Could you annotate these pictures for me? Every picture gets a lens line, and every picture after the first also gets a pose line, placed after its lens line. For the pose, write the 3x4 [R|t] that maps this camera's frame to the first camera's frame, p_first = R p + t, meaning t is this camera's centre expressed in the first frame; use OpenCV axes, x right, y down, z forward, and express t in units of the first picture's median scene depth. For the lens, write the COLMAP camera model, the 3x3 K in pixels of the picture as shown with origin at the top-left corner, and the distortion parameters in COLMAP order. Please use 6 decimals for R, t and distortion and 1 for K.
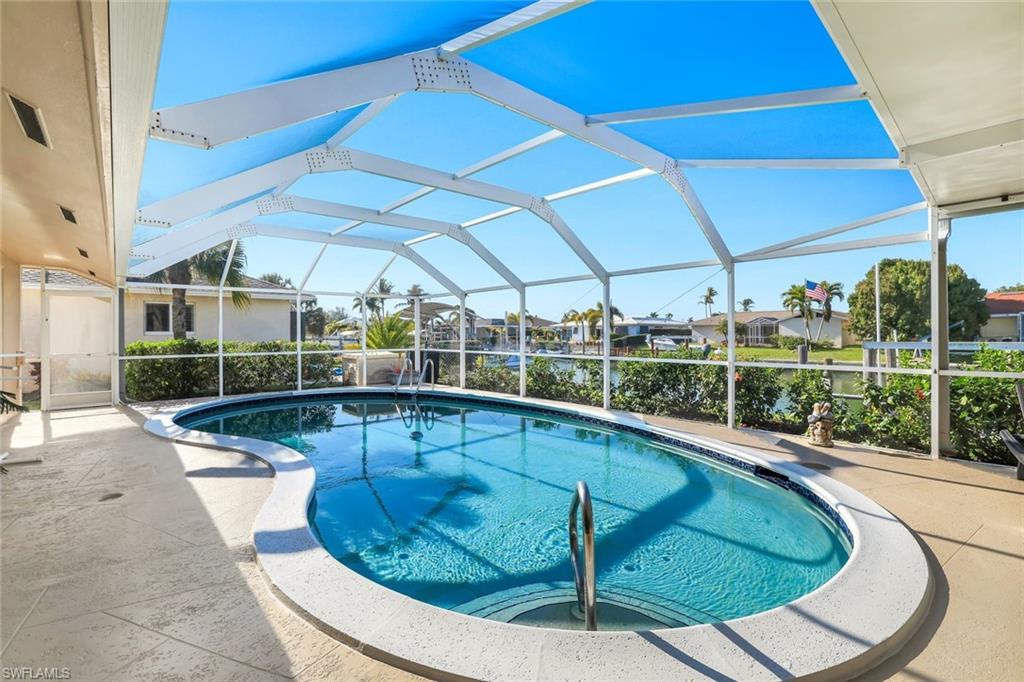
lens RADIAL K [[464.7, 0, 518.1], [0, 464.7, 336.8], [0, 0, 1]] dist [-0.011874, -0.000447]
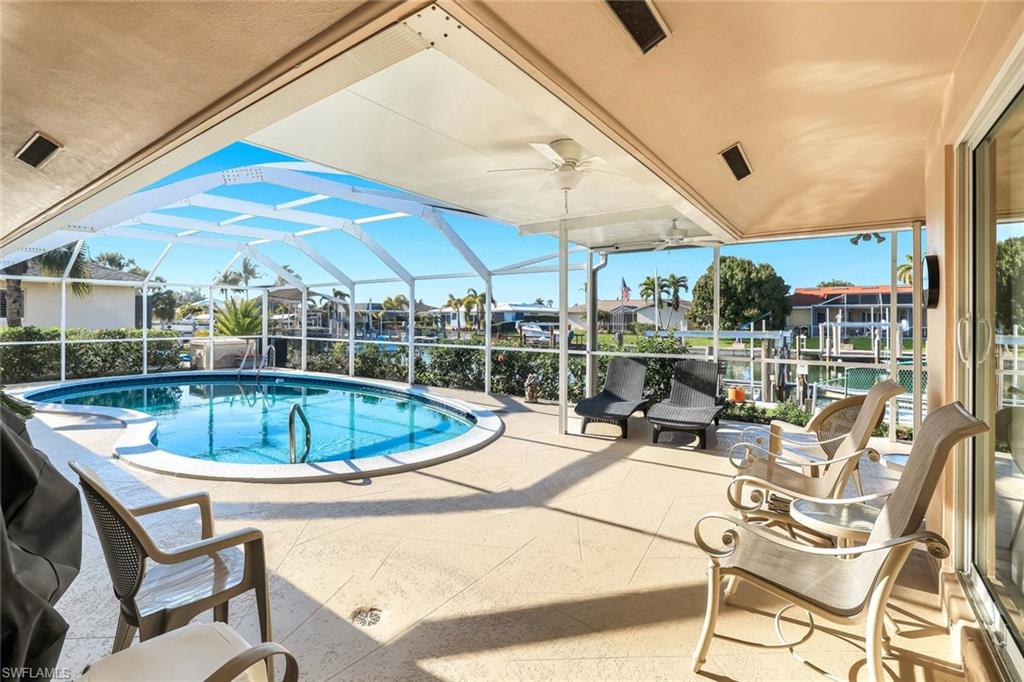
lens RADIAL K [[464.7, 0, 489.3], [0, 464.7, 319.5], [0, 0, 1]] dist [-0.011874, -0.000447]
pose [[0.979953, 0.008350, 0.199054, 0.064087], [-0.007171, 0.999952, -0.006641, -0.007264], [-0.199100, 0.005081, 0.979966, -0.137812]]
